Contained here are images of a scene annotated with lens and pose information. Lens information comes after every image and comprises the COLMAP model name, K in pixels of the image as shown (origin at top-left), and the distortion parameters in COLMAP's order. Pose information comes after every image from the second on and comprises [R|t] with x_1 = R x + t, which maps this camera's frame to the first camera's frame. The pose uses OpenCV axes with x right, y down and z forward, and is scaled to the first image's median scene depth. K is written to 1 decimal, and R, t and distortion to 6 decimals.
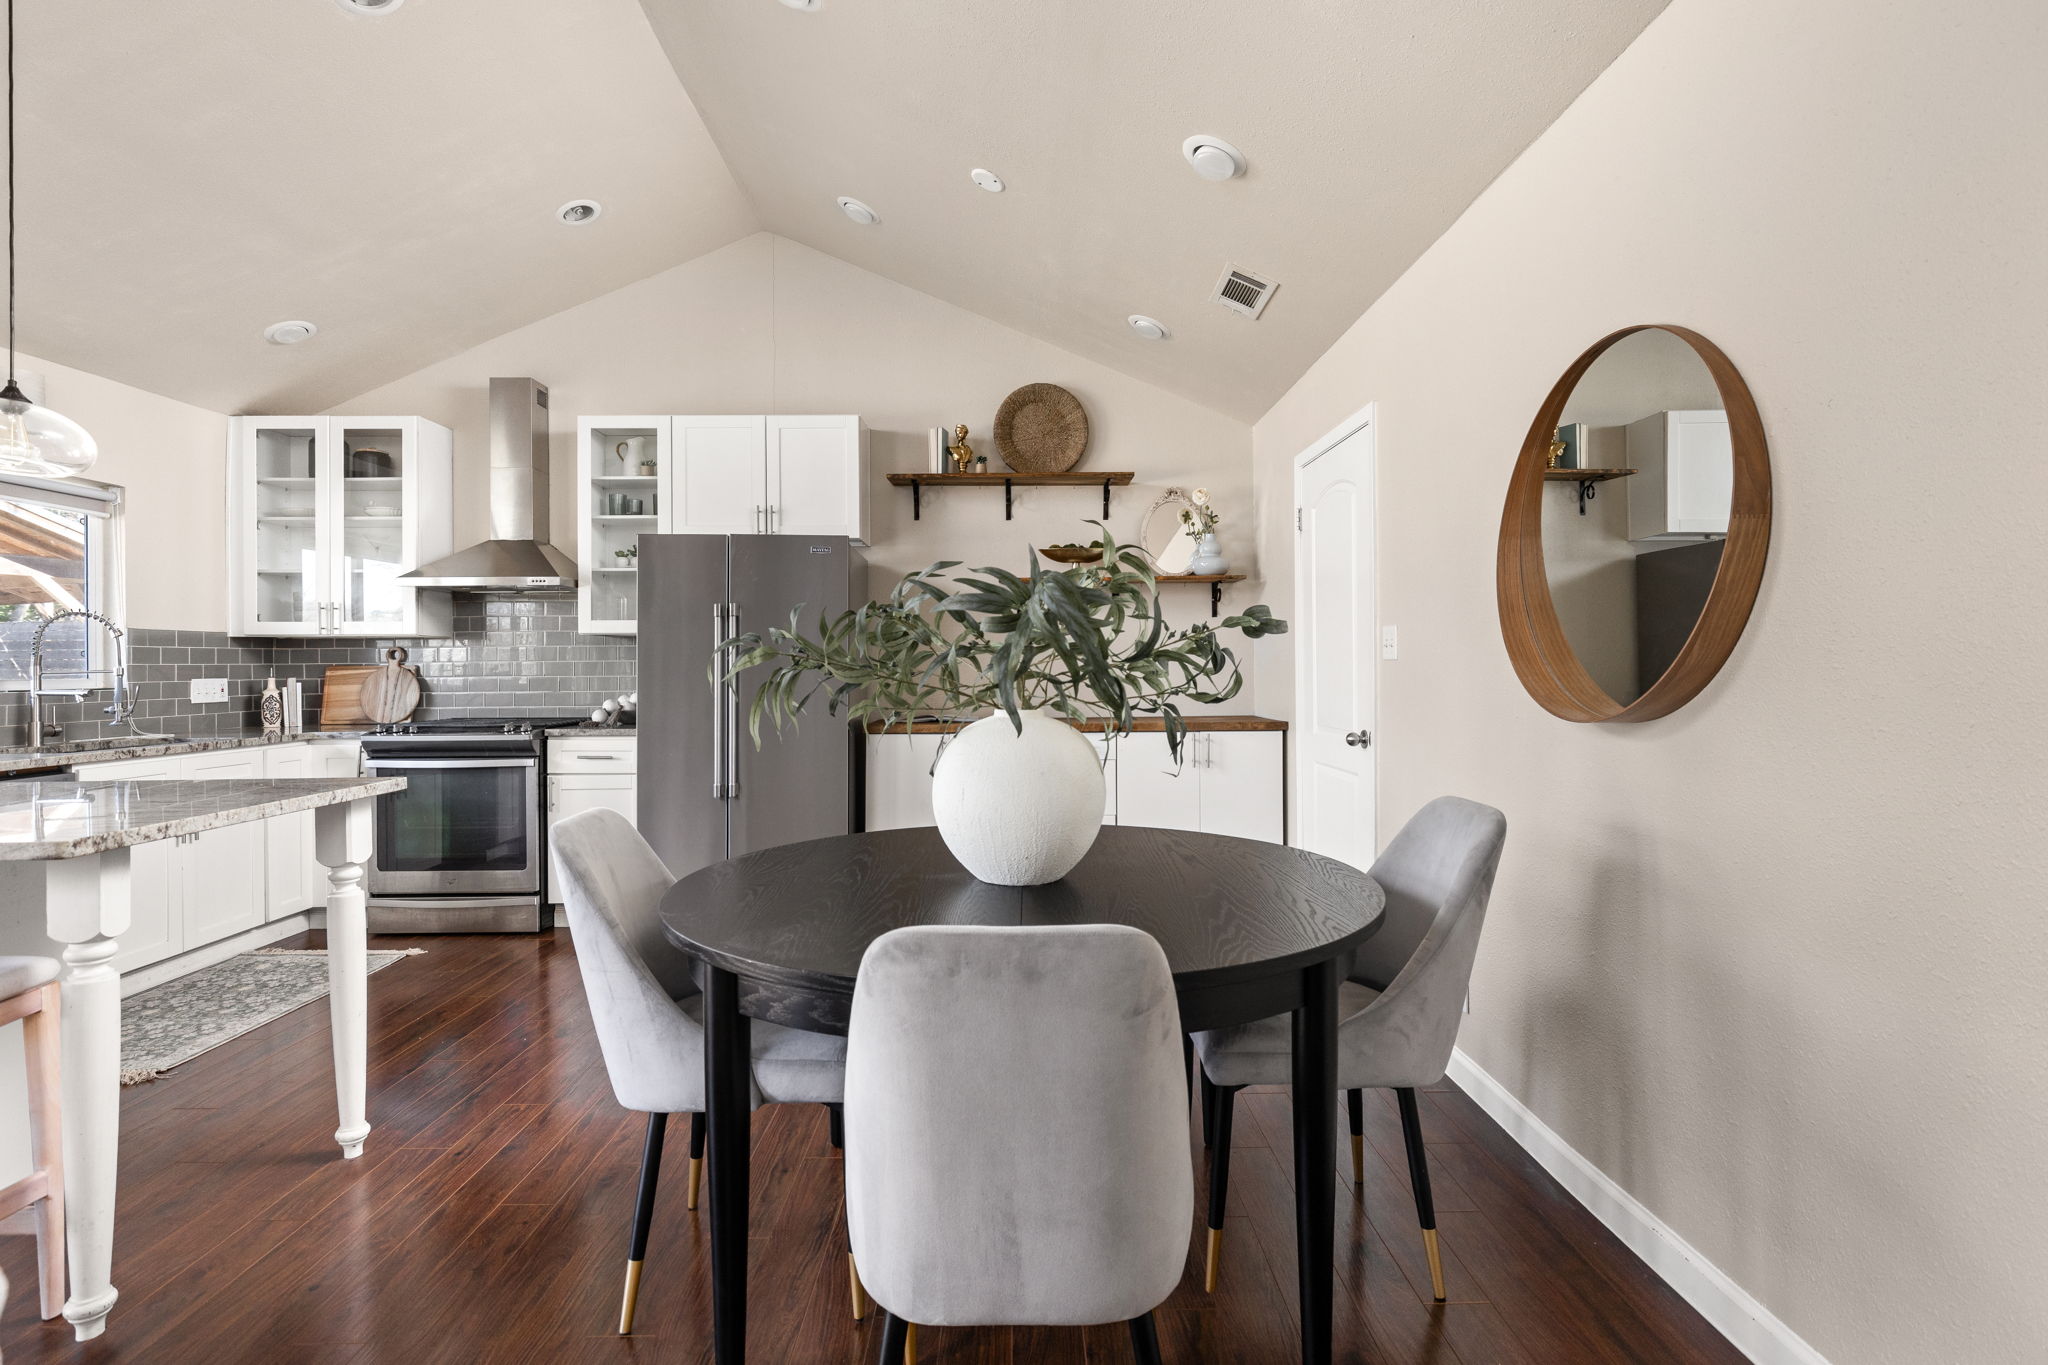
lens RADIAL K [[974.5, 0, 1013.3], [0, 974.5, 663.4], [0, 0, 1]] dist [0.001118, -0.000103]
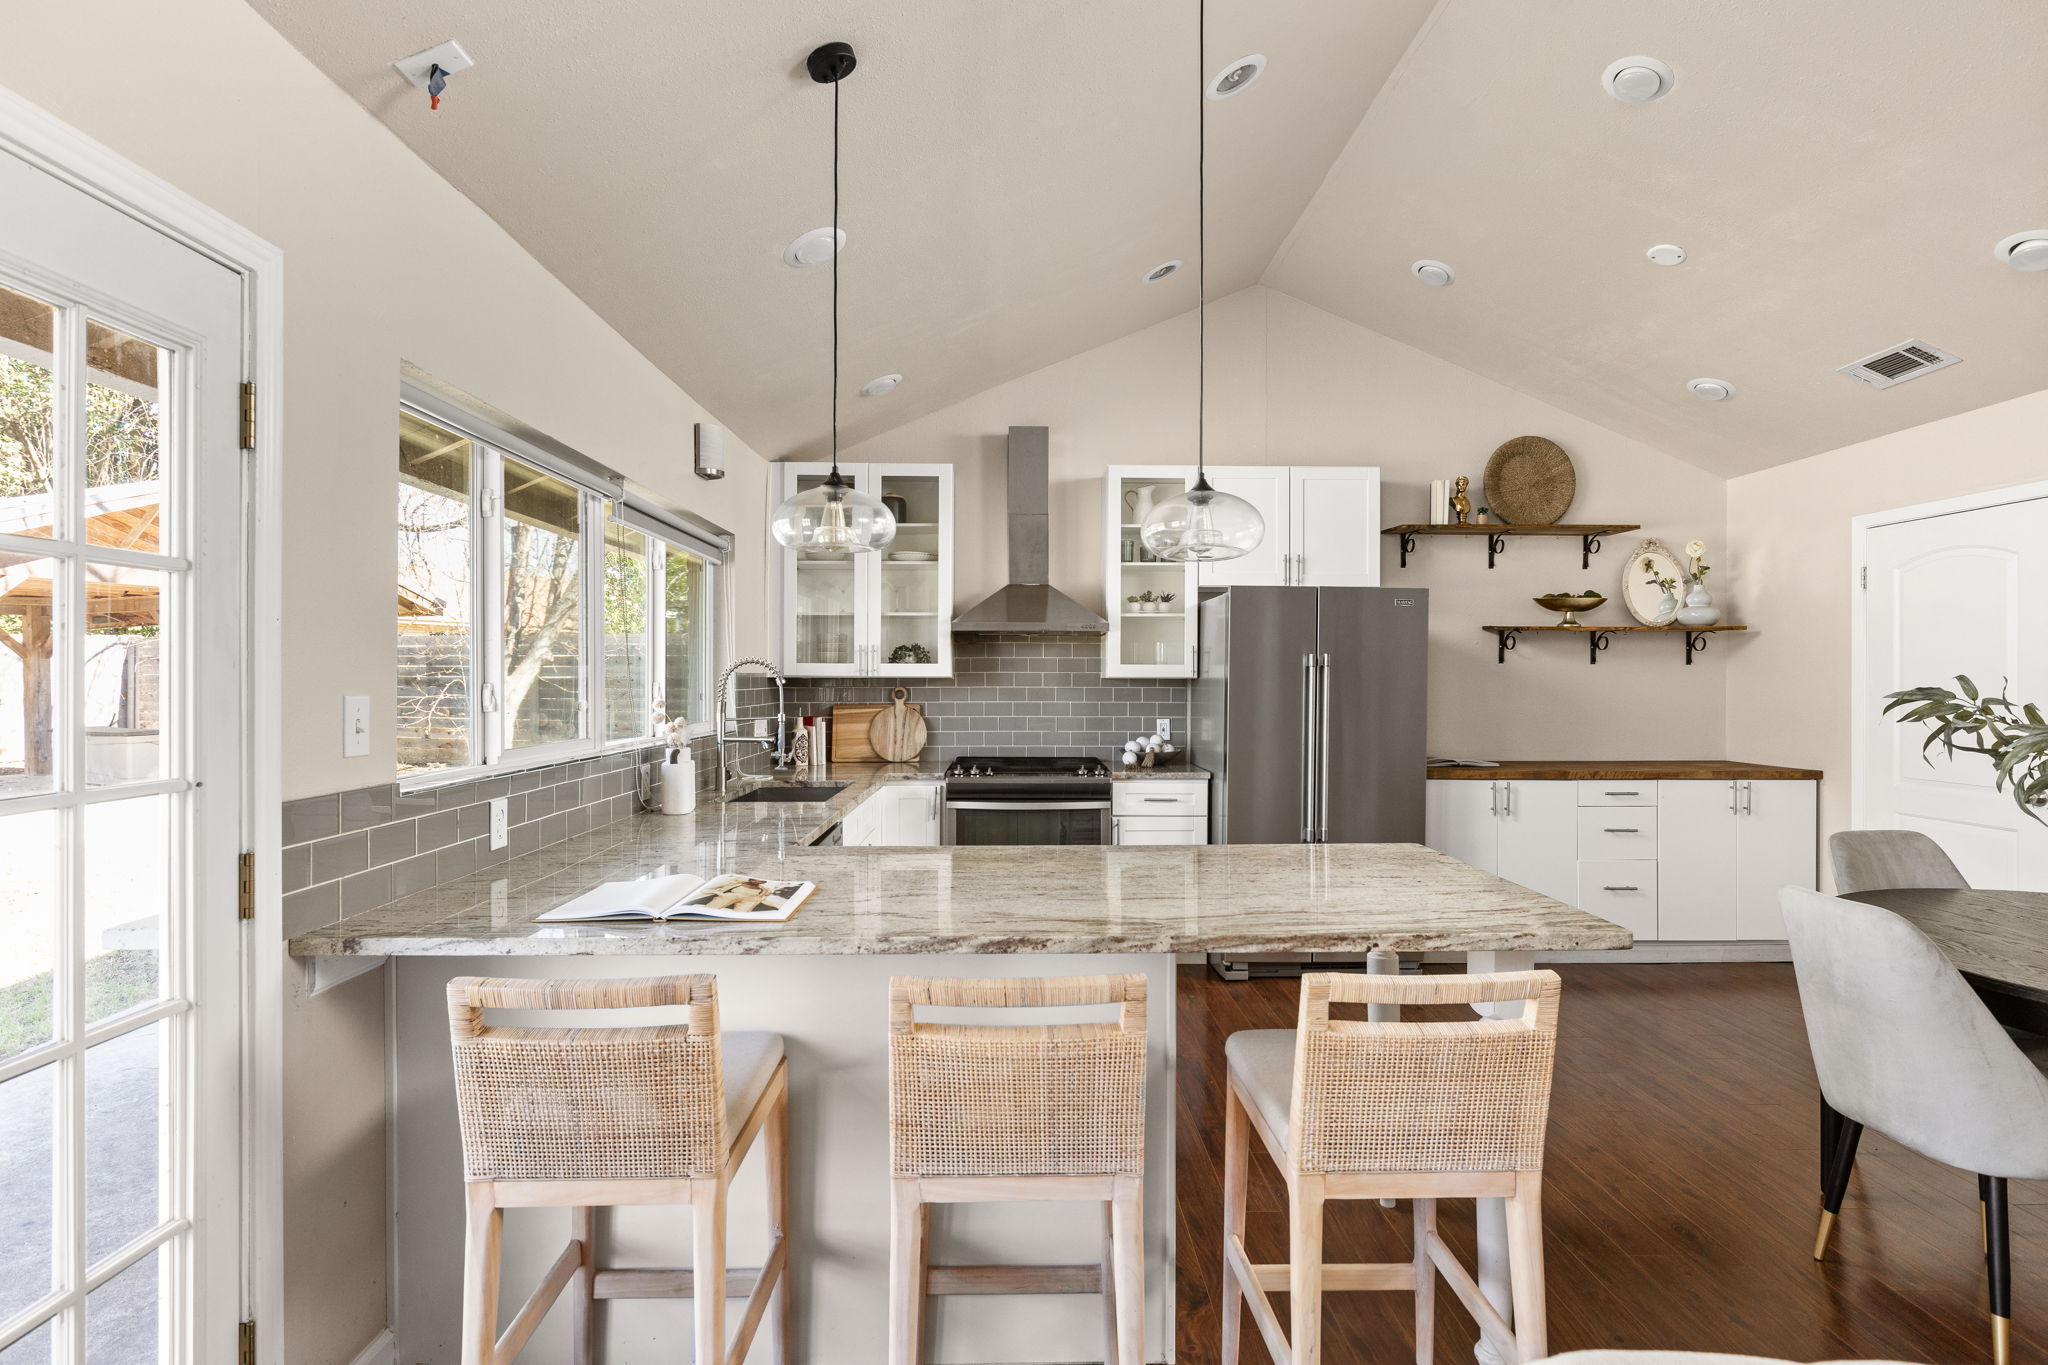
lens RADIAL K [[985.2, 0, 1022.7], [0, 985.2, 679.0], [0, 0, 1]] dist [0.000484, -0.000246]
pose [[0.999933, 0.009338, 0.006853, -0.535413], [-0.009369, 0.999946, 0.004517, -0.032228], [-0.006810, -0.004581, 0.999966, -0.040195]]
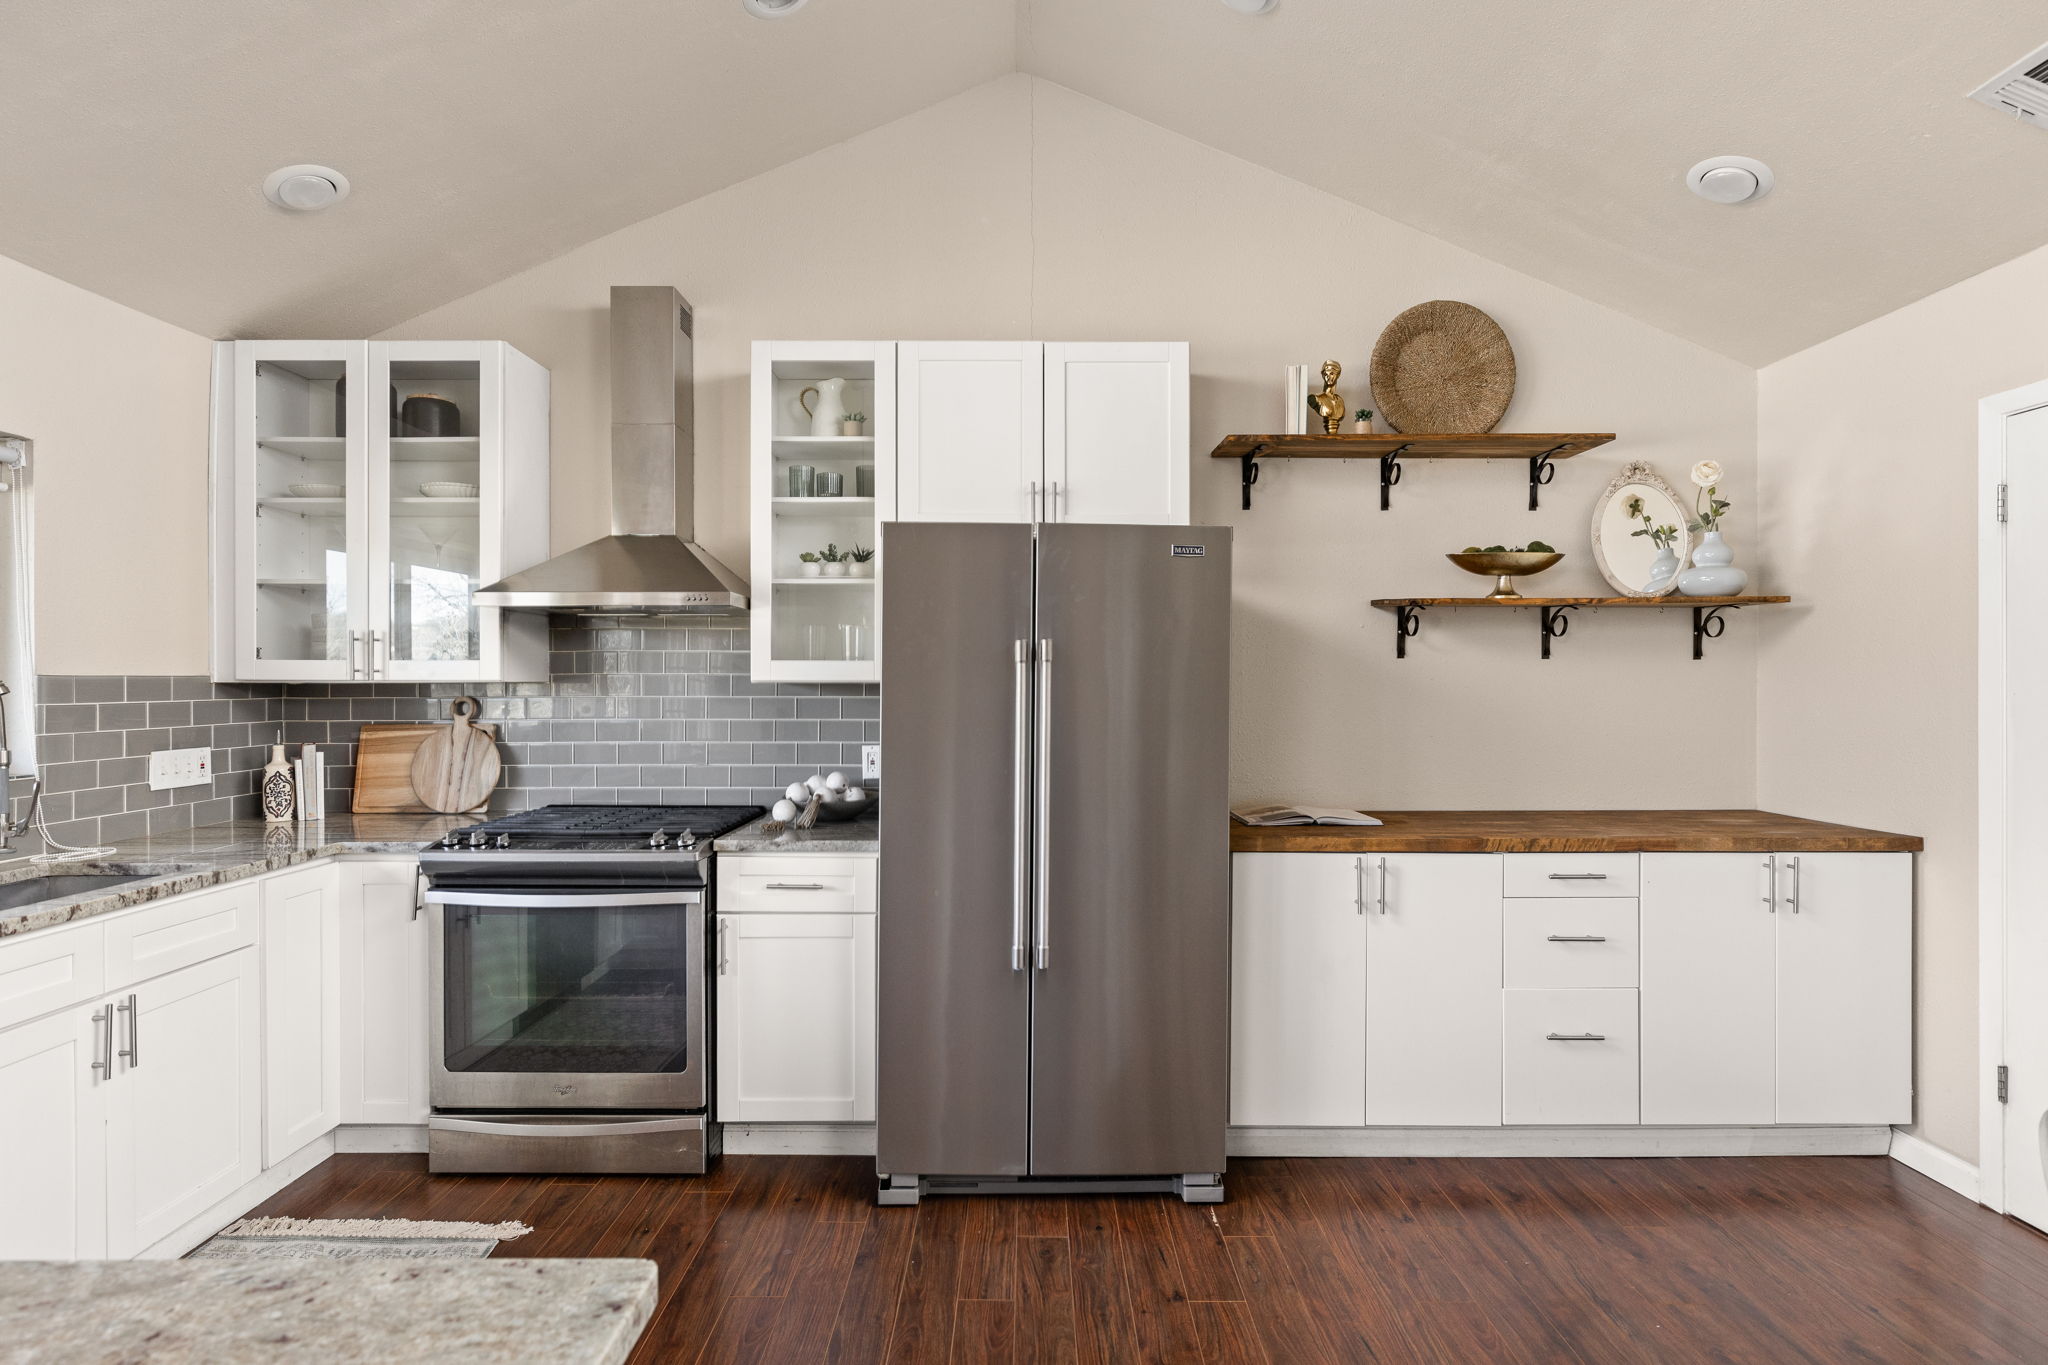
lens RADIAL K [[980.1, 0, 1026.5], [0, 980.1, 684.9], [0, 0, 1]] dist [-0.000587, 0.000184]
pose [[0.999891, 0.006916, -0.013046, -0.252287], [-0.006838, 0.999959, 0.005962, -0.032777], [0.013087, -0.005872, 0.999897, 0.351478]]
